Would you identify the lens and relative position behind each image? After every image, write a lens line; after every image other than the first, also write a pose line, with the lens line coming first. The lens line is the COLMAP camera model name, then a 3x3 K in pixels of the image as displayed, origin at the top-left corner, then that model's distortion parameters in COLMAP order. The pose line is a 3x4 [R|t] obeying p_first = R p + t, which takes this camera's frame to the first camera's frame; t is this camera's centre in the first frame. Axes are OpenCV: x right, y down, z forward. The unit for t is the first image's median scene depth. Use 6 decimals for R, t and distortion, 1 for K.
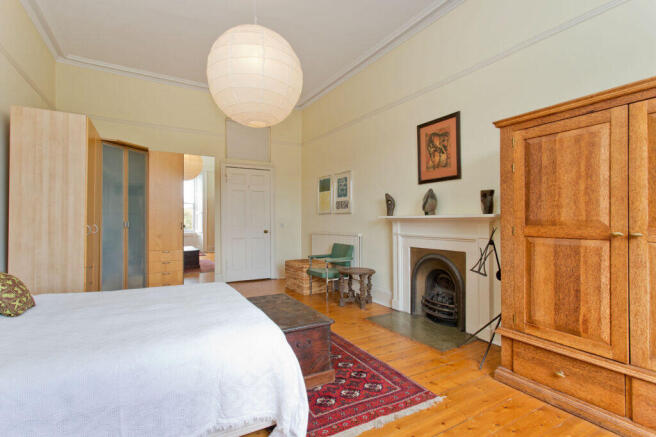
lens RADIAL K [[317.1, 0, 328.0], [0, 317.1, 218.5], [0, 0, 1]] dist [0.000157, 0.000123]
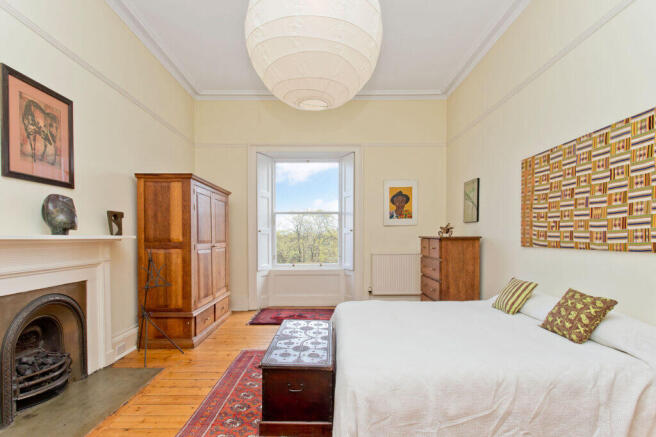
lens RADIAL K [[326.2, 0, 326.2], [0, 326.2, 244.3], [0, 0, 1]] dist [-0.000204, 0.000399]
pose [[-0.871837, -0.007181, 0.489744, -0.497697], [-0.001774, 0.999932, 0.011503, 0.000180], [-0.489793, 0.009160, -0.871790, 1.330554]]
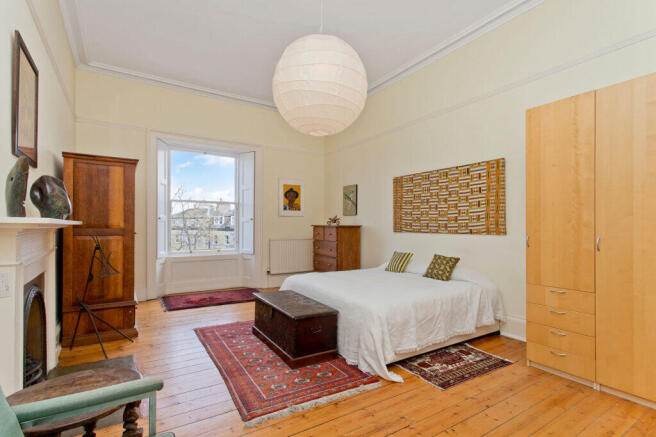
lens RADIAL K [[311.2, 0, 328.7], [0, 311.2, 227.3], [0, 0, 1]] dist [0.001167, 0.000364]
pose [[-0.999190, -0.004359, -0.040013, -0.188929], [-0.004096, 0.999969, -0.006672, 0.005256], [0.040041, -0.006502, -0.999177, 1.630380]]
